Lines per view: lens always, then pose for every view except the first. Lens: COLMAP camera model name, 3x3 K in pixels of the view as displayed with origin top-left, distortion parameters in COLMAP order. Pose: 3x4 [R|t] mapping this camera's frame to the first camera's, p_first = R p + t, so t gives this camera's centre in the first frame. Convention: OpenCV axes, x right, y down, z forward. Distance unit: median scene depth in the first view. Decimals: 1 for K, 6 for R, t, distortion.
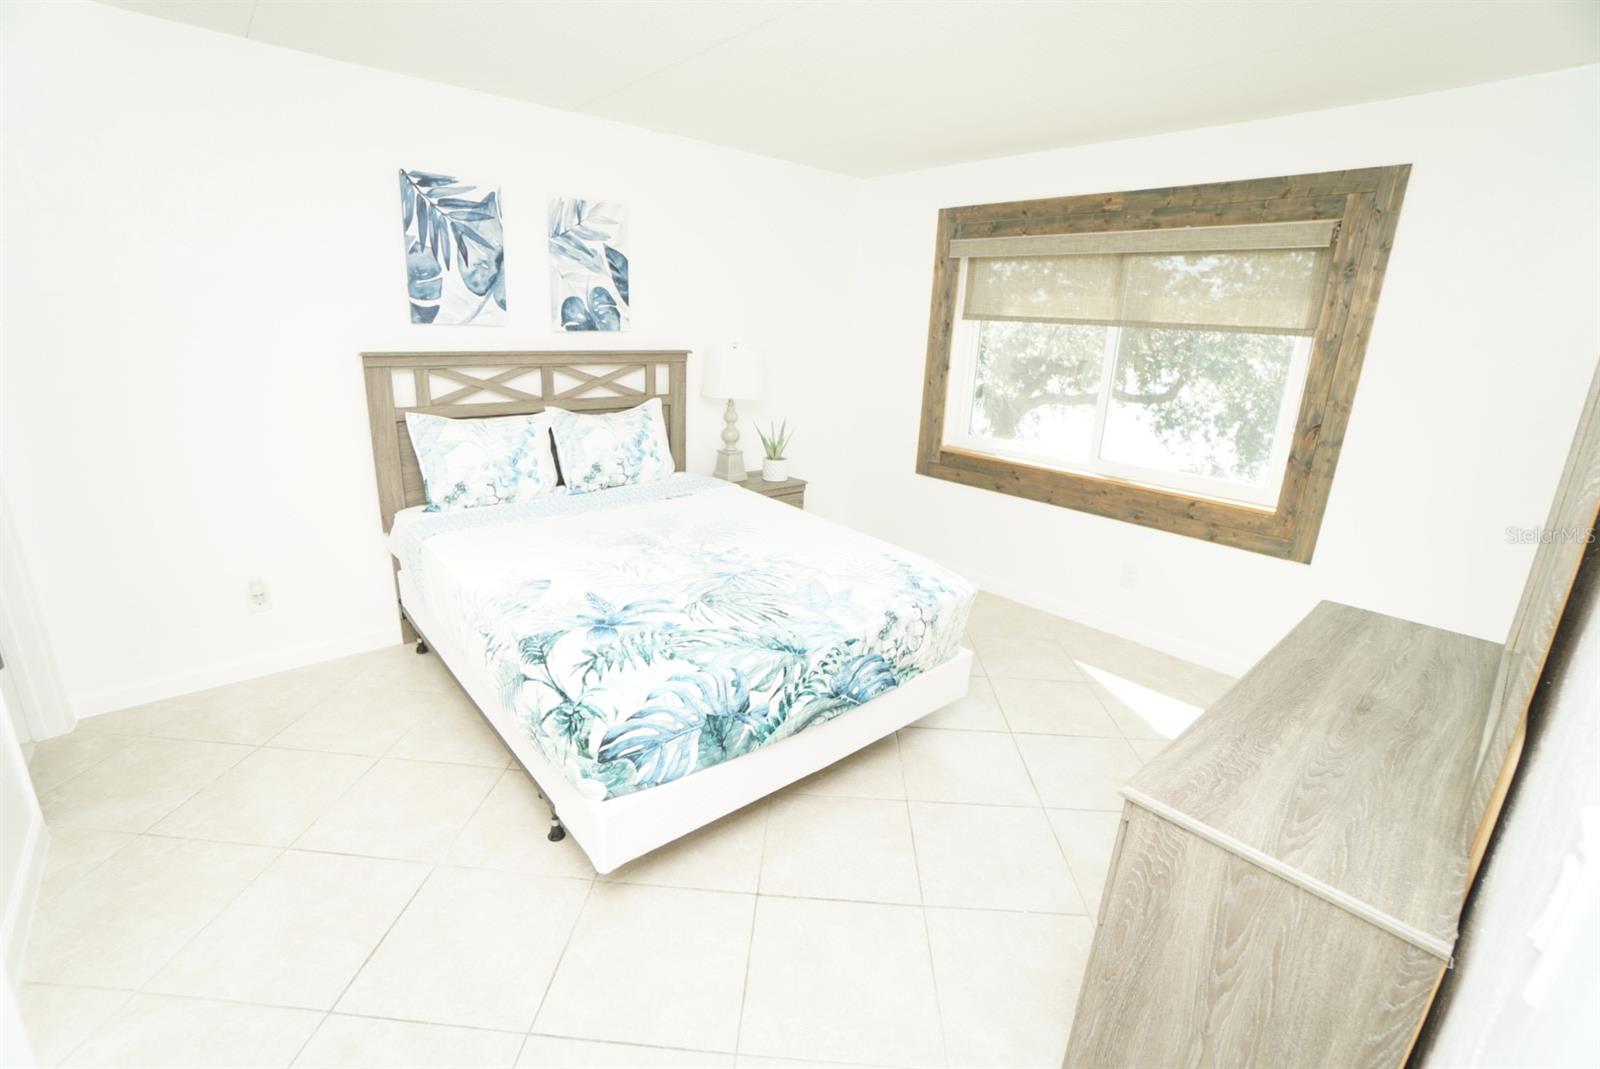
lens RADIAL K [[708.3, 0, 790.1], [0, 708.3, 529.0], [0, 0, 1]] dist [-0.062908, 0.024865]
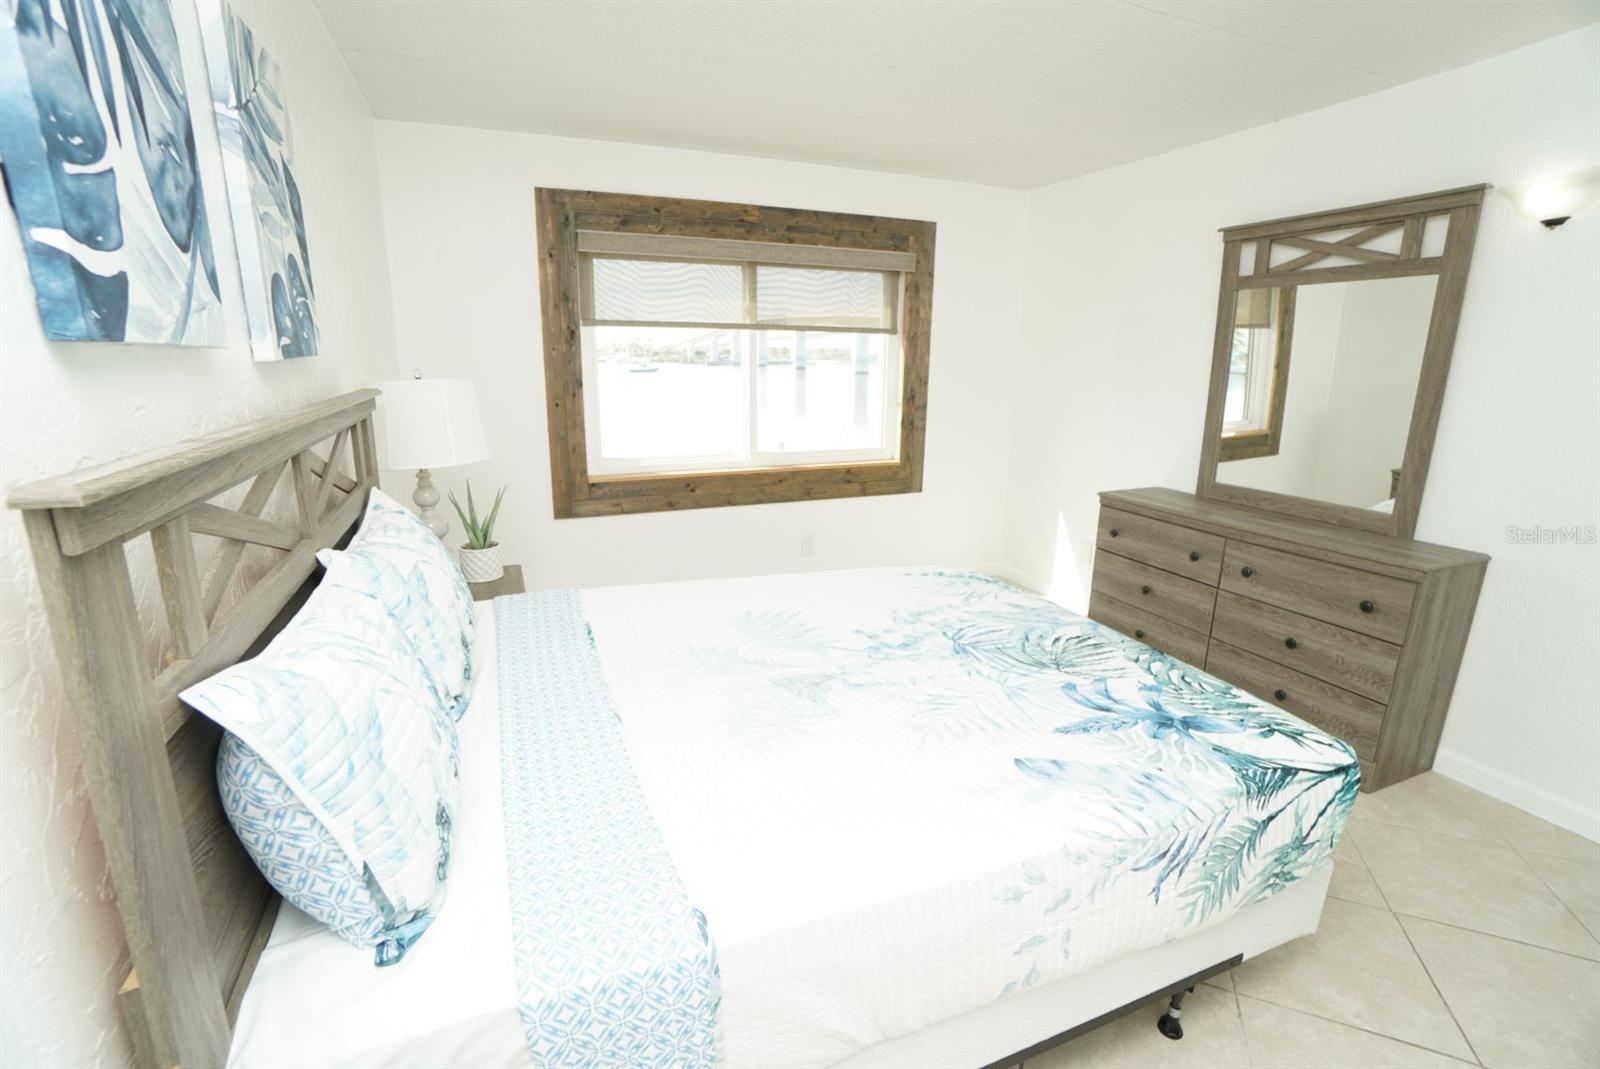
lens RADIAL K [[708.3, 0, 790.1], [0, 708.3, 529.0], [0, 0, 1]] dist [-0.062908, 0.024865]
pose [[0.330951, -0.265538, 0.905517, -0.694742], [0.267261, 0.946677, 0.179928, -0.213803], [-0.905010, 0.182462, 0.384271, 0.695158]]
